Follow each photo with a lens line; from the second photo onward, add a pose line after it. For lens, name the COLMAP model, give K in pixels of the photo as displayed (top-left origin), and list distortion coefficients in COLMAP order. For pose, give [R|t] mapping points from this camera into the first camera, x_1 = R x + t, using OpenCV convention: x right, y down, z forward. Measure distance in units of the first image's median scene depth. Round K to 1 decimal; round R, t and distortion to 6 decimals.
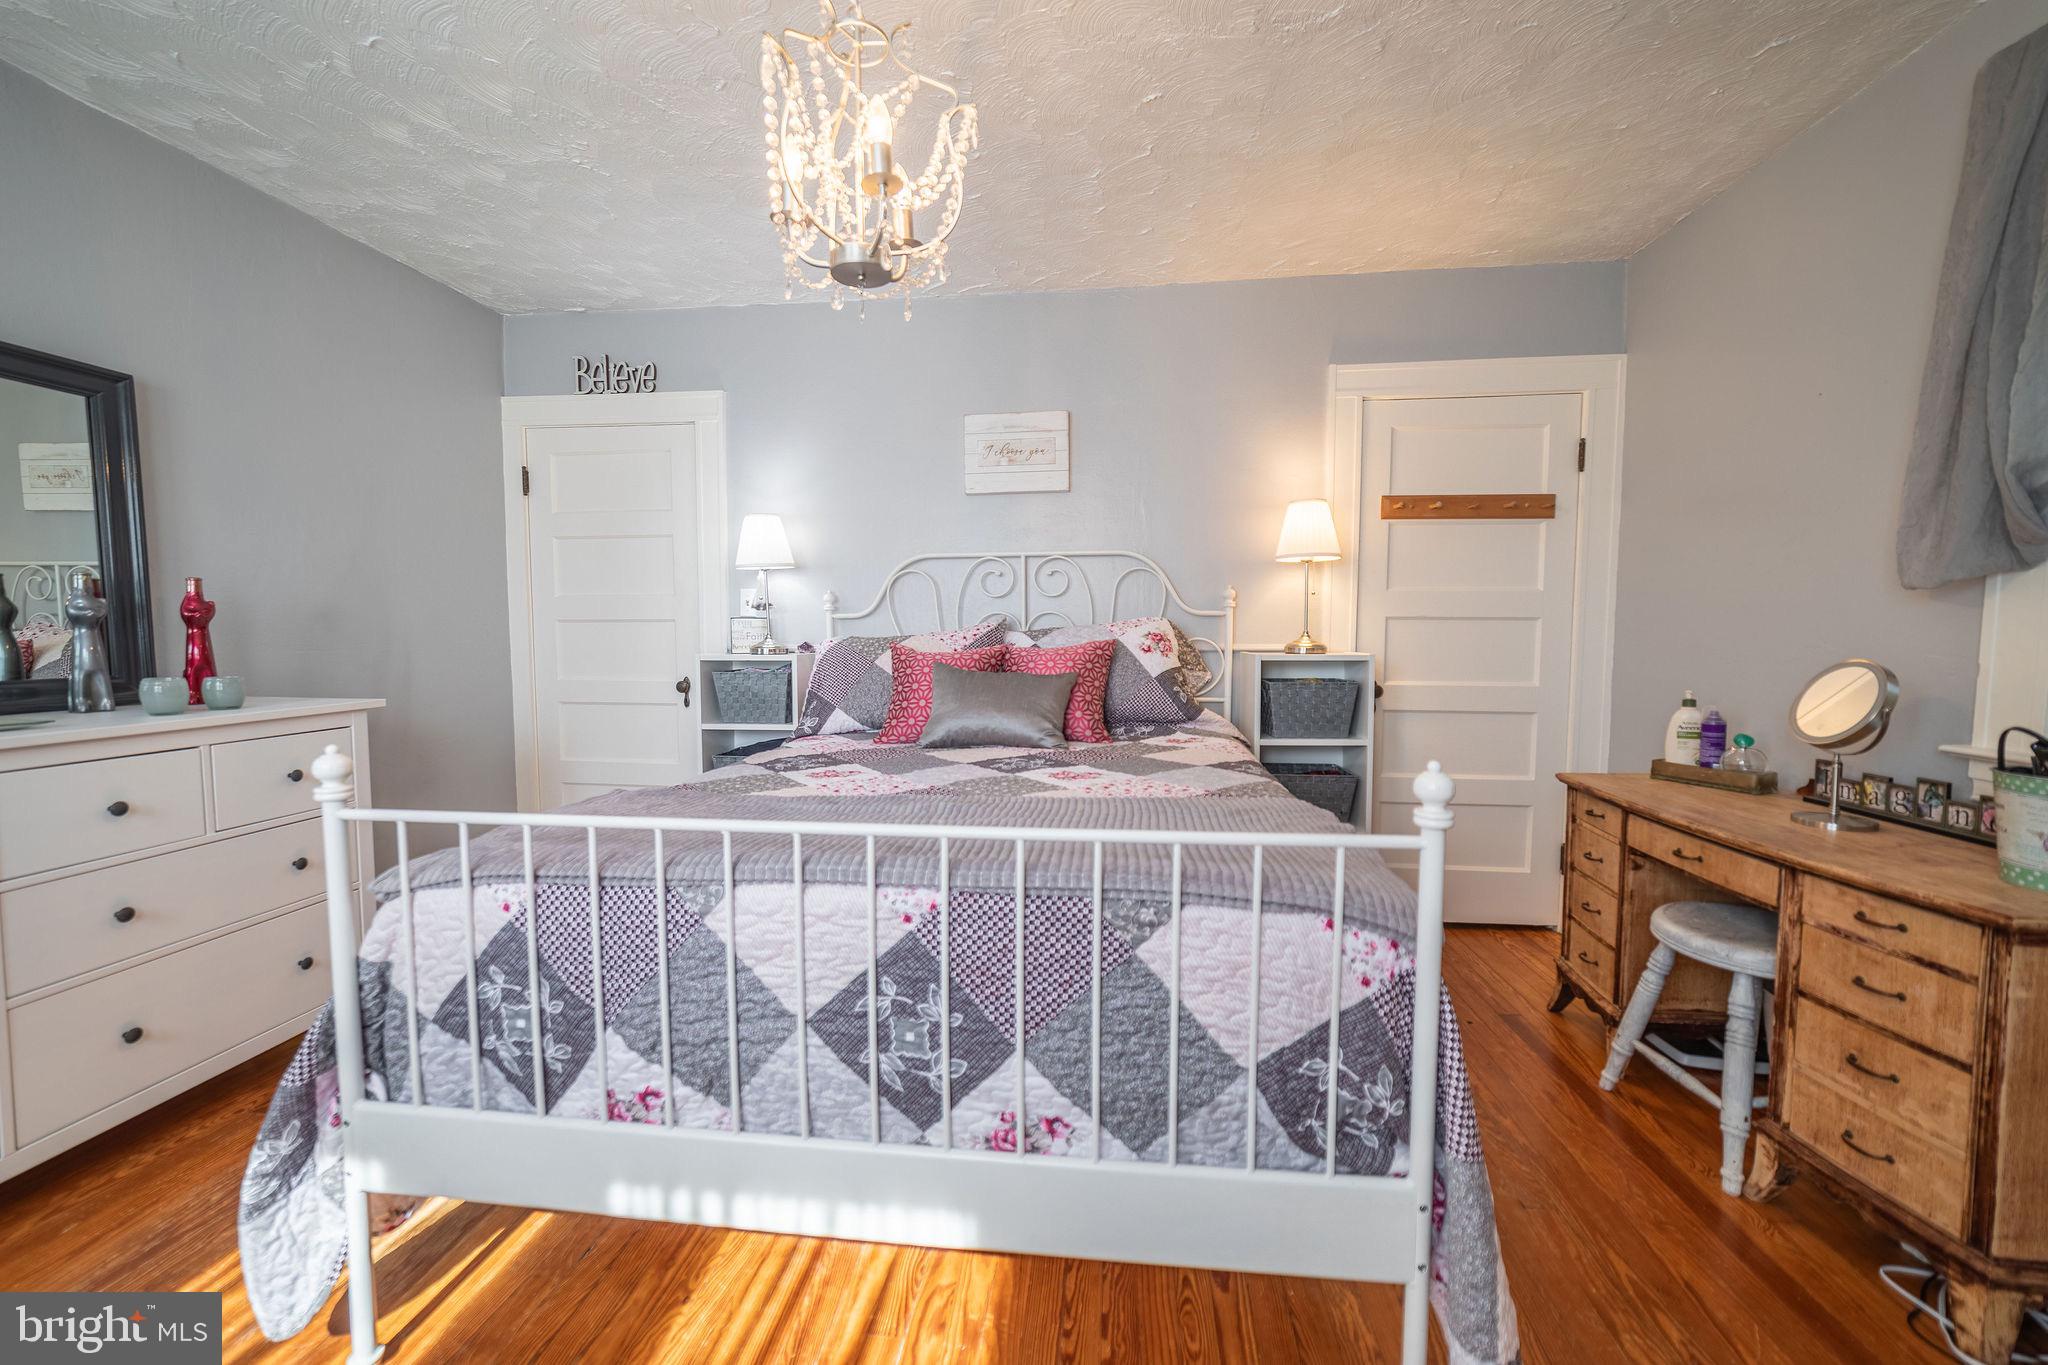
lens RADIAL K [[802.7, 0, 1024.0], [0, 802.7, 682.5], [0, 0, 1]] dist [-0.022018, 0.009566]
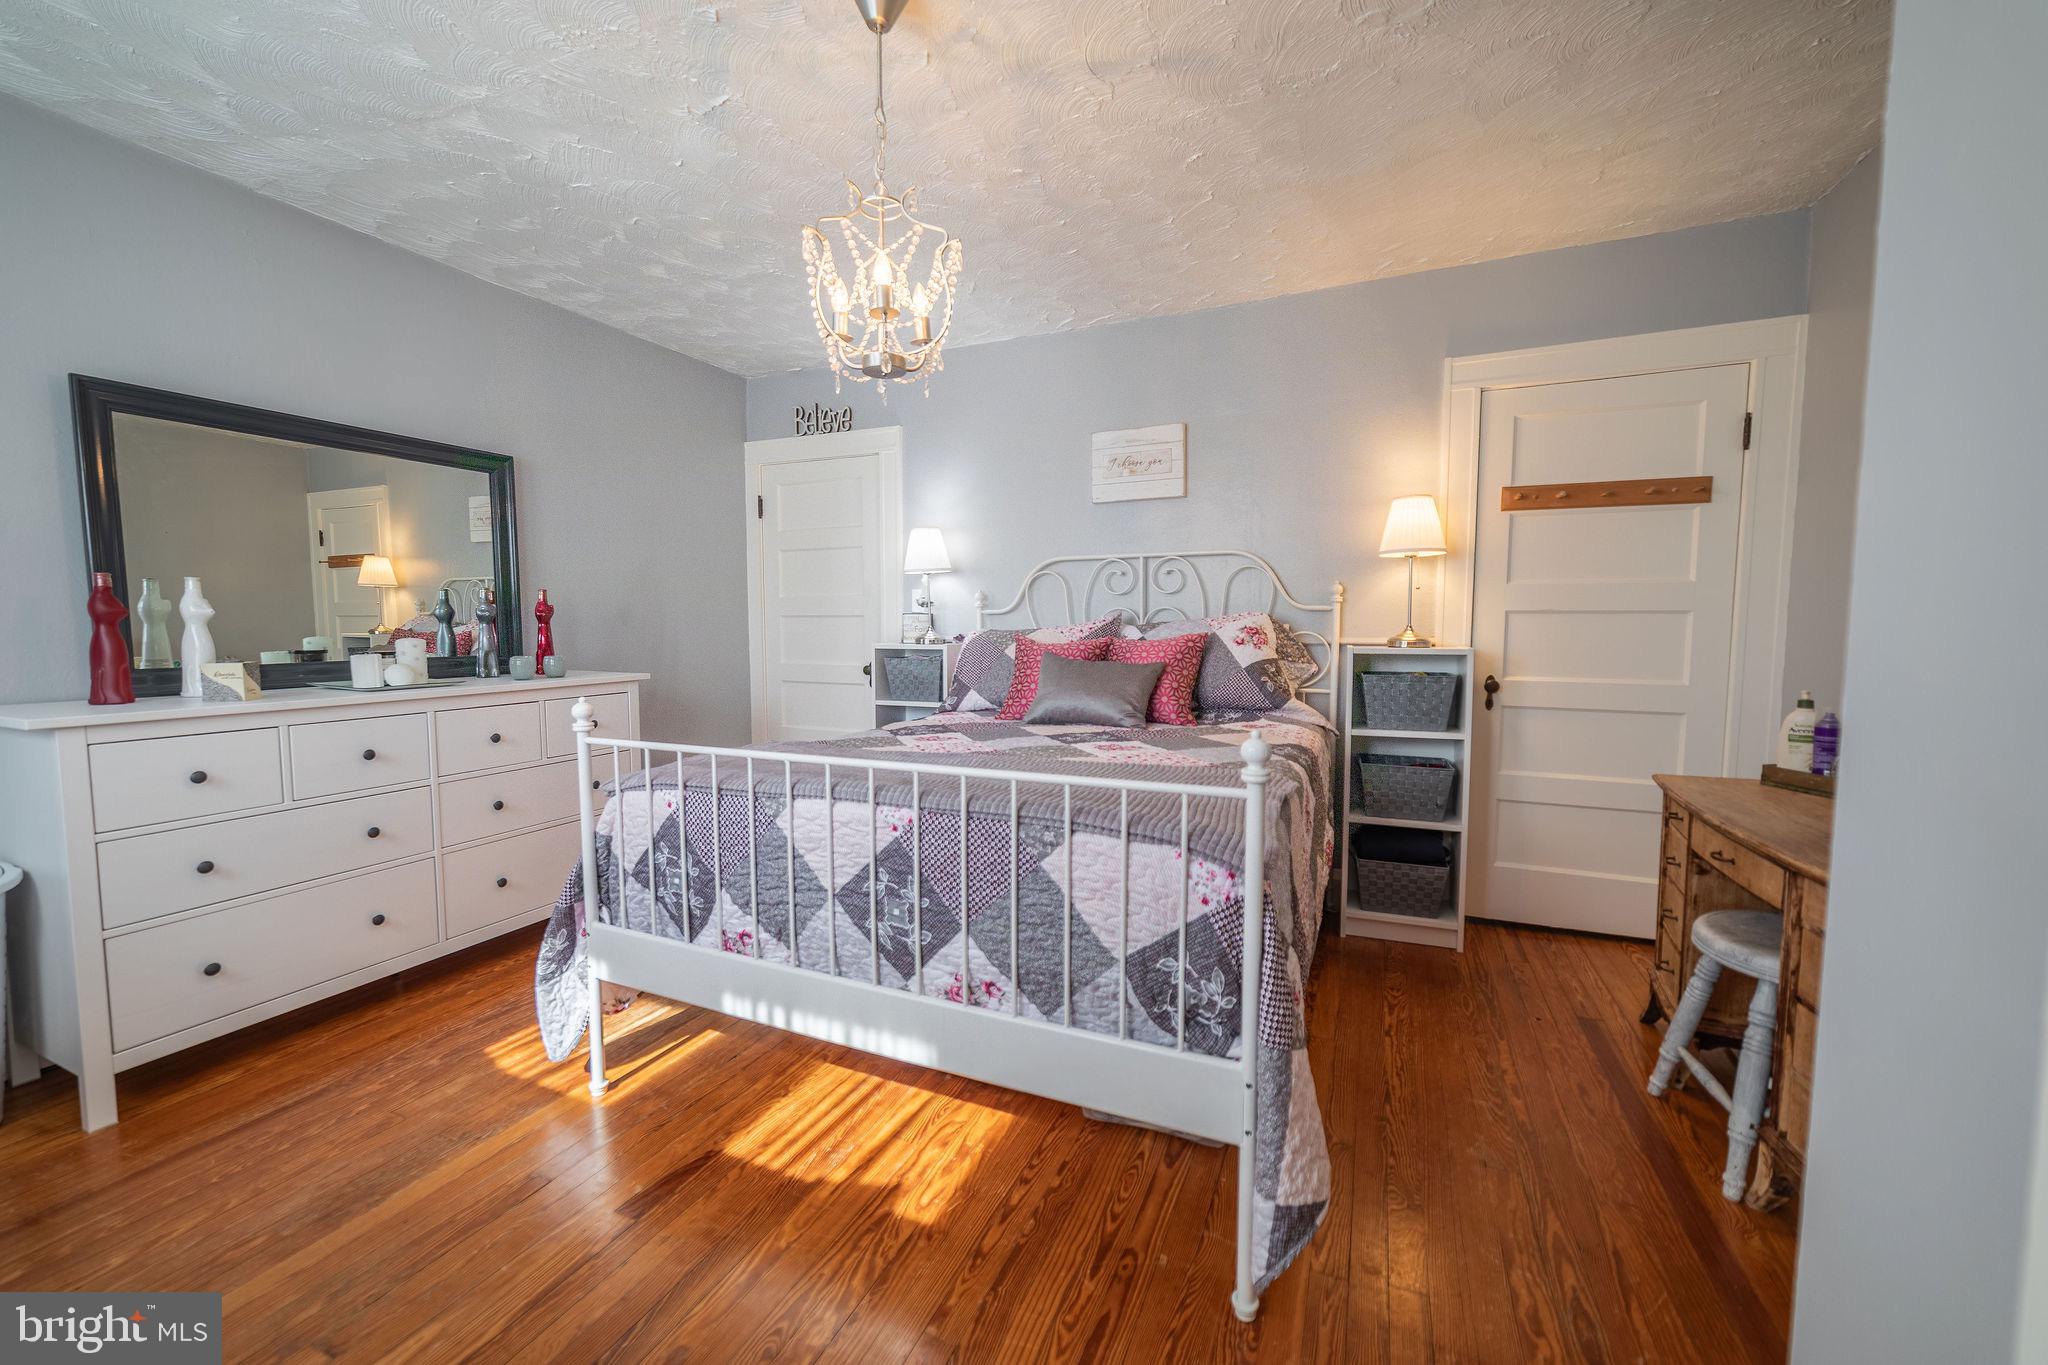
lens RADIAL K [[802.7, 0, 1024.0], [0, 802.7, 682.5], [0, 0, 1]] dist [-0.022018, 0.009566]
pose [[0.953589, 0.021591, -0.300336, 0.267503], [-0.018800, 0.999749, 0.012182, 0.007426], [0.300524, -0.005970, 0.953756, -0.155898]]
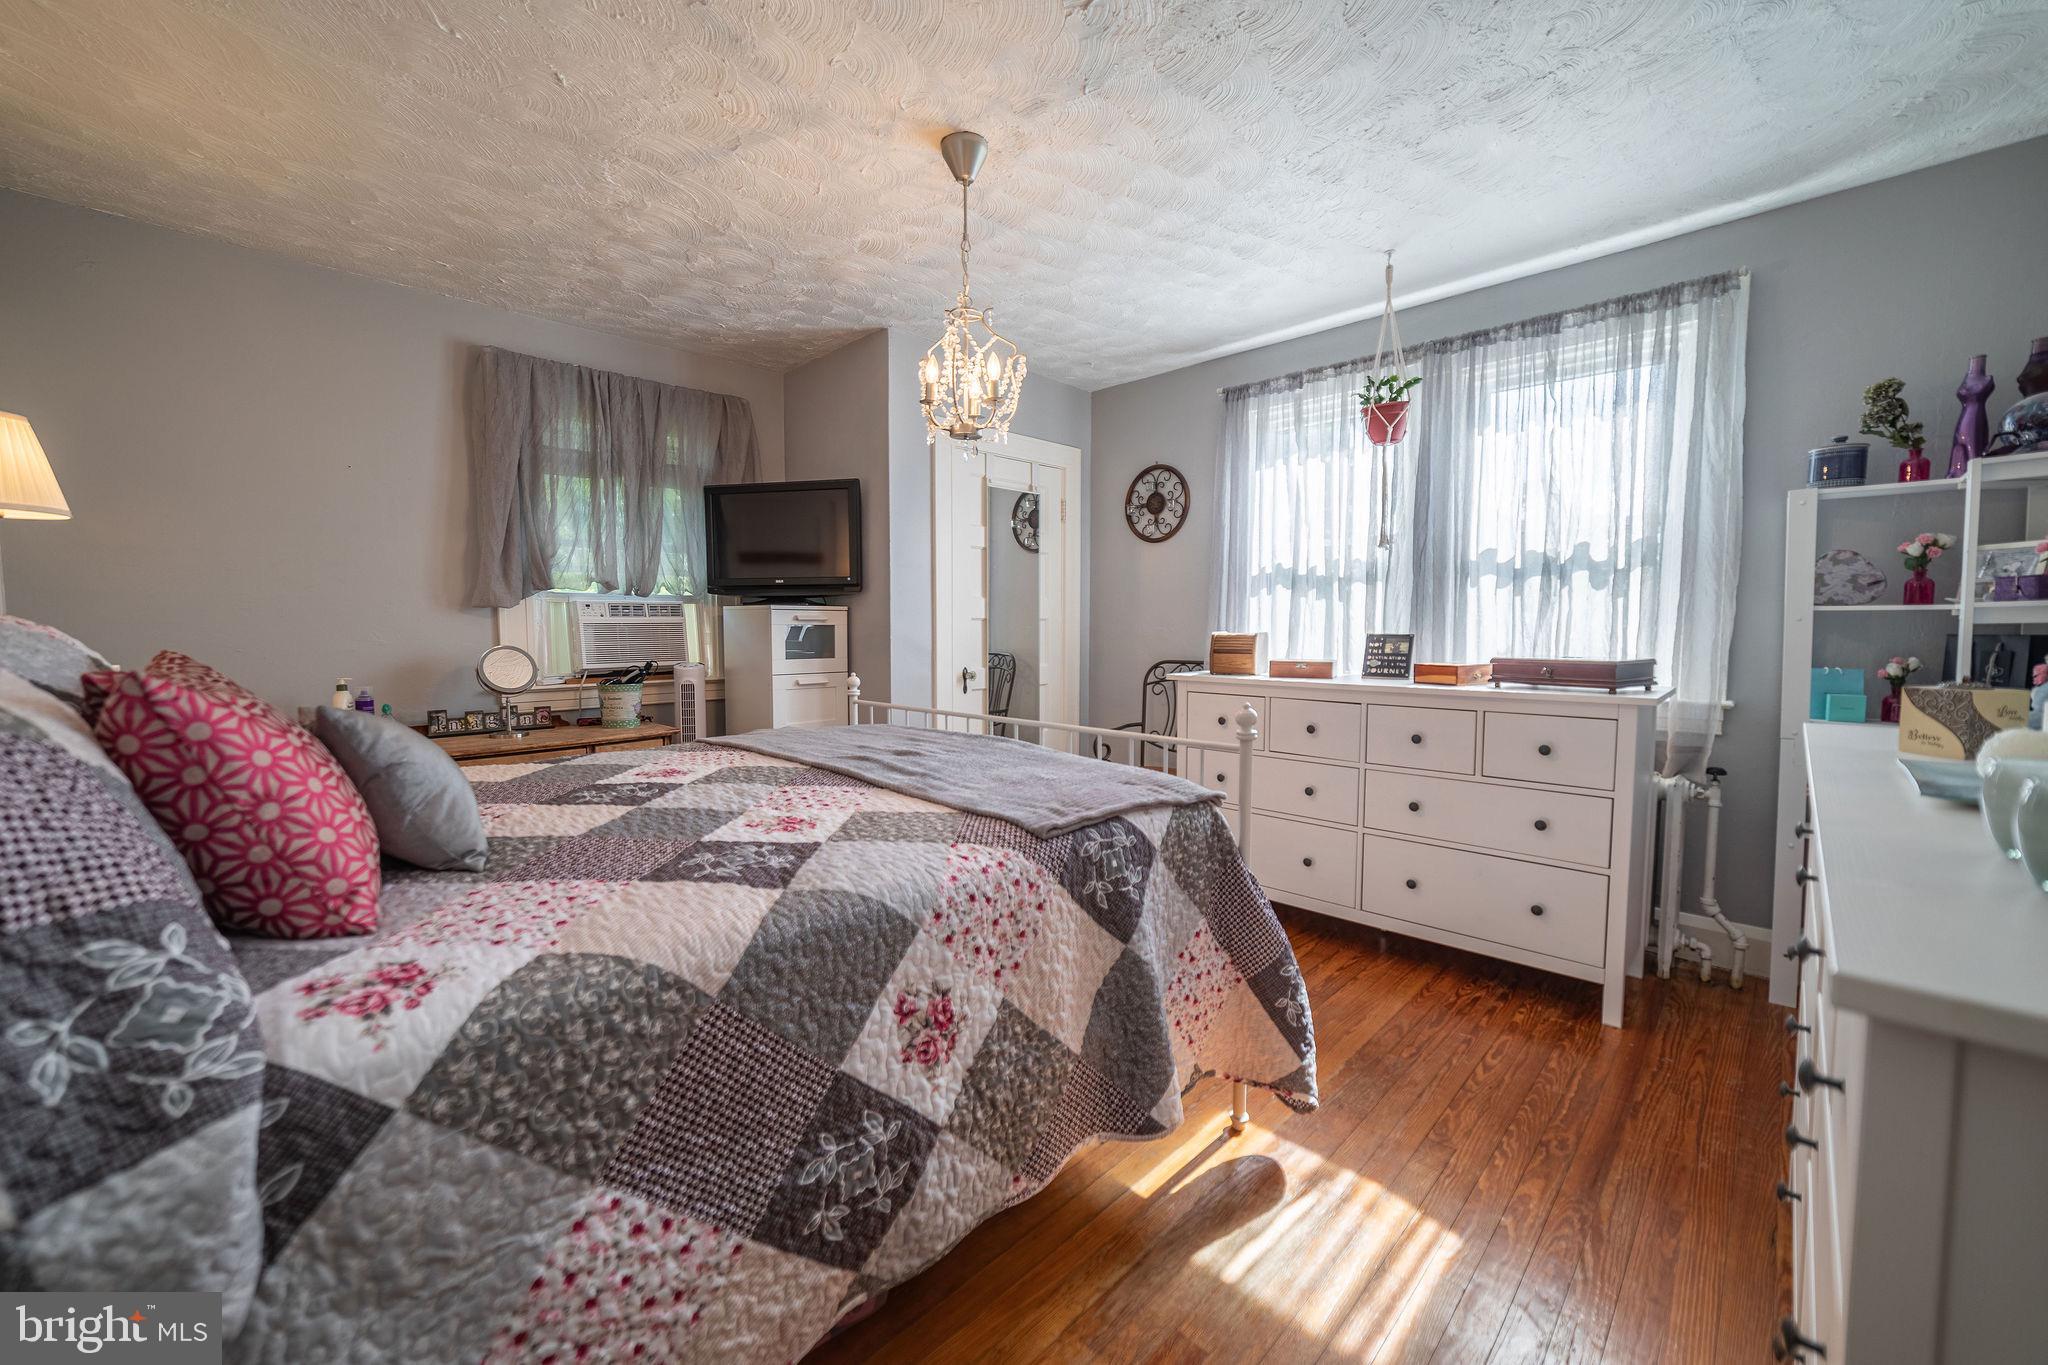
lens RADIAL K [[785.9, 0, 1022.1], [0, 785.9, 678.7], [0, 0, 1]] dist [-0.023449, 0.009037]
pose [[-0.792935, -0.035871, 0.608249, -0.823134], [0.046194, 0.991853, 0.118714, -0.090576], [-0.607553, 0.122230, -0.784818, 1.392121]]
